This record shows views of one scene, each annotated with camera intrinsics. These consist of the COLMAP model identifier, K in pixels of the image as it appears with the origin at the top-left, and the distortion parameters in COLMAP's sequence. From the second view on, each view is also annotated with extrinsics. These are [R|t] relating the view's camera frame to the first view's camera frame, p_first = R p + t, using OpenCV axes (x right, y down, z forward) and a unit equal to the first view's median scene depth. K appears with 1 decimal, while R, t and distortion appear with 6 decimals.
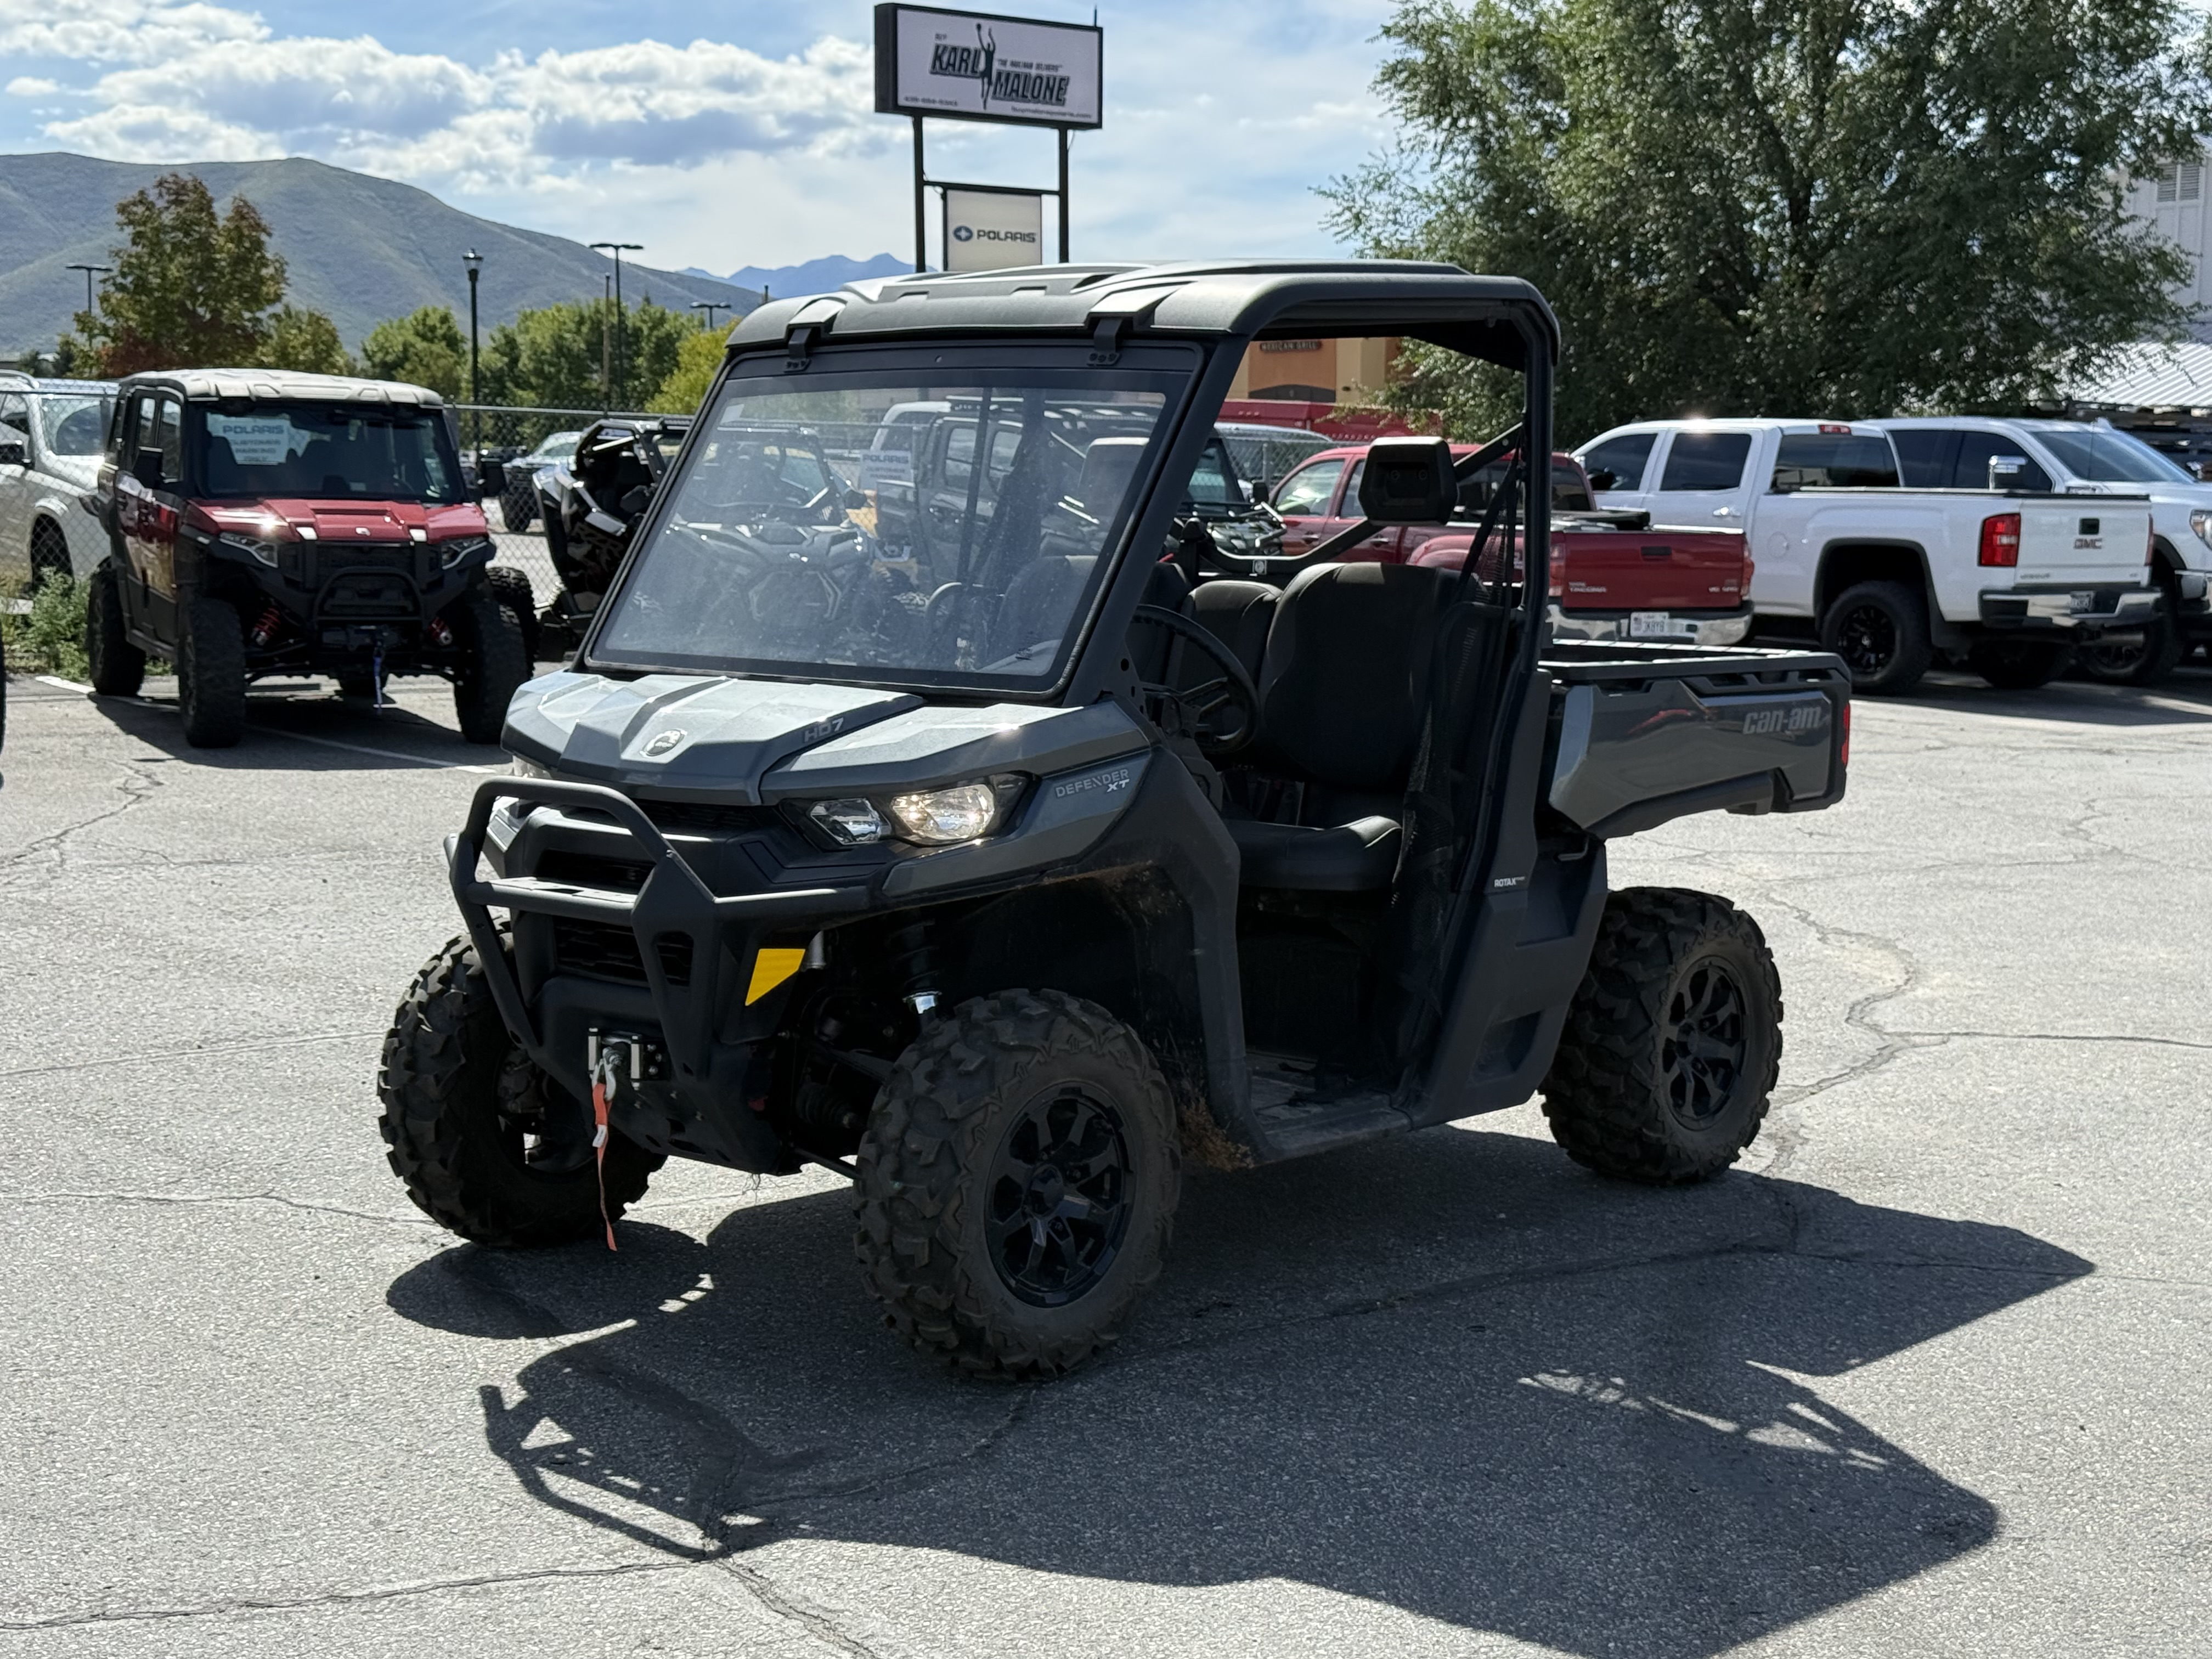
lens RADIAL K [[3104.7, 0, 1112.9], [0, 3104.7, 898.4], [0, 0, 1]] dist [0.117317, -0.023434]
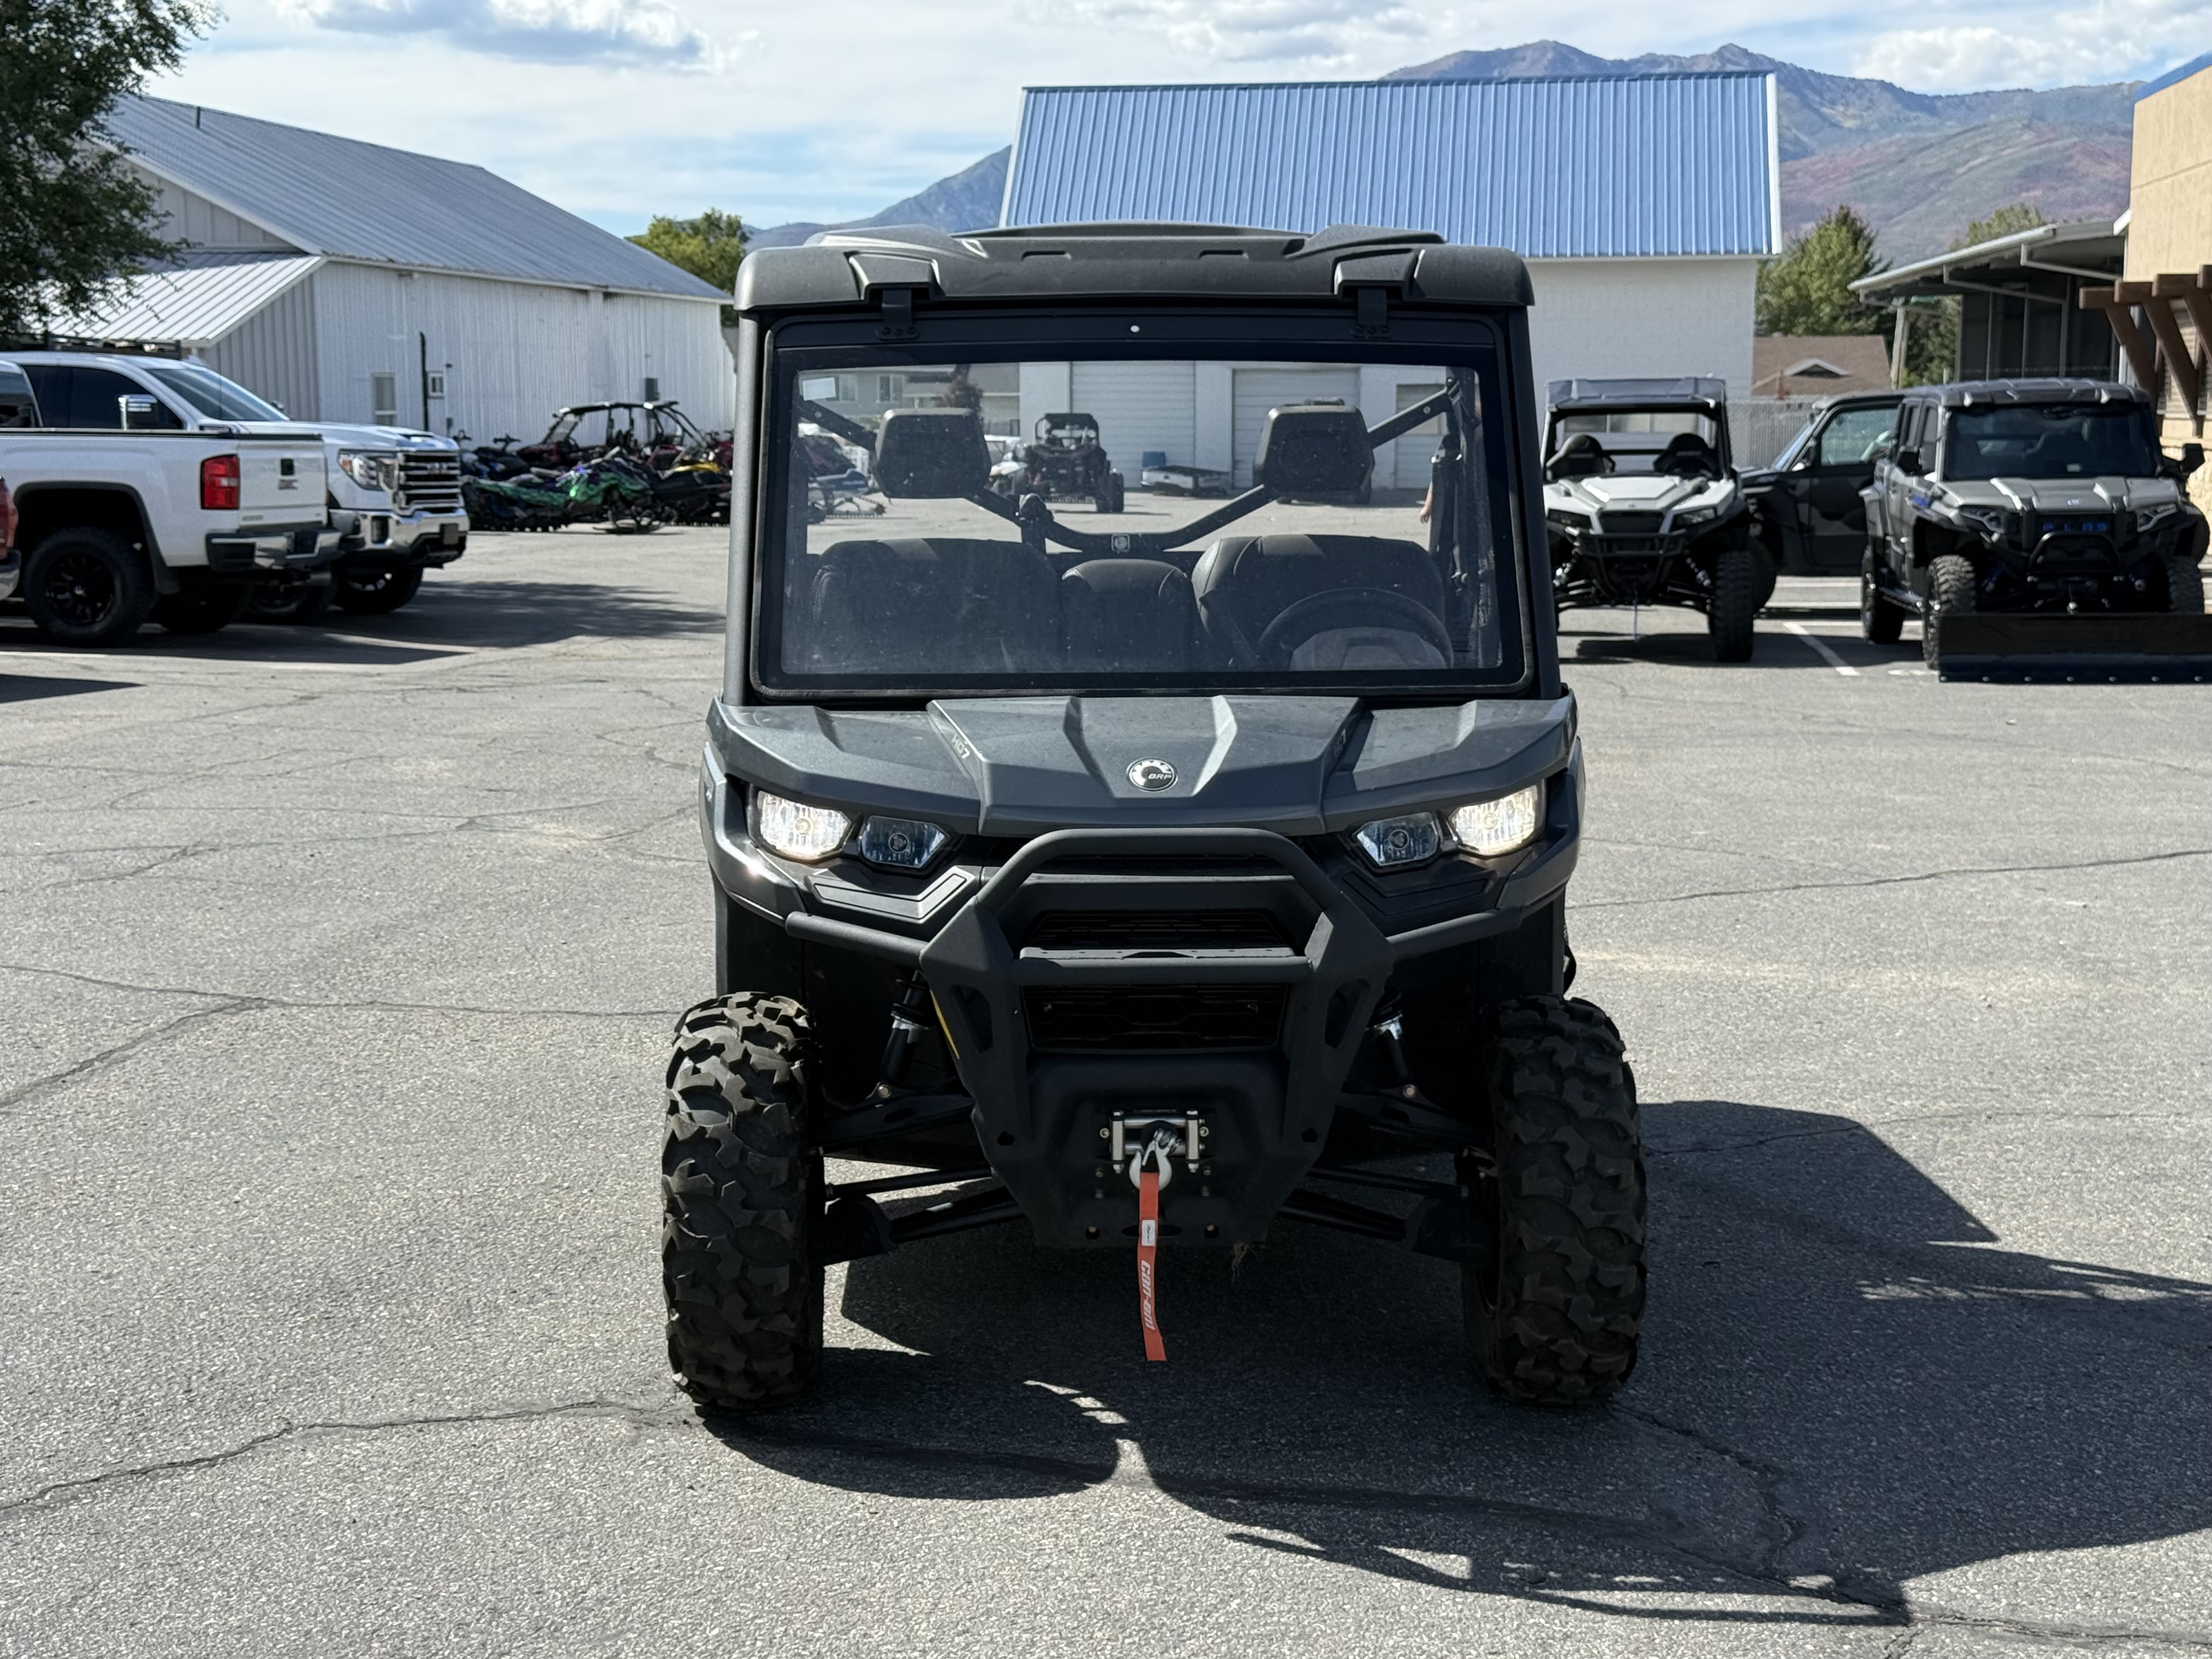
lens RADIAL K [[3104.7, 0, 1112.9], [0, 3104.7, 898.4], [0, 0, 1]] dist [0.117317, -0.023434]
pose [[0.746555, -0.114651, 0.655371, -0.164185], [0.100123, 0.993183, 0.059694, -0.015484], [-0.657747, 0.021053, 0.752945, 0.079917]]
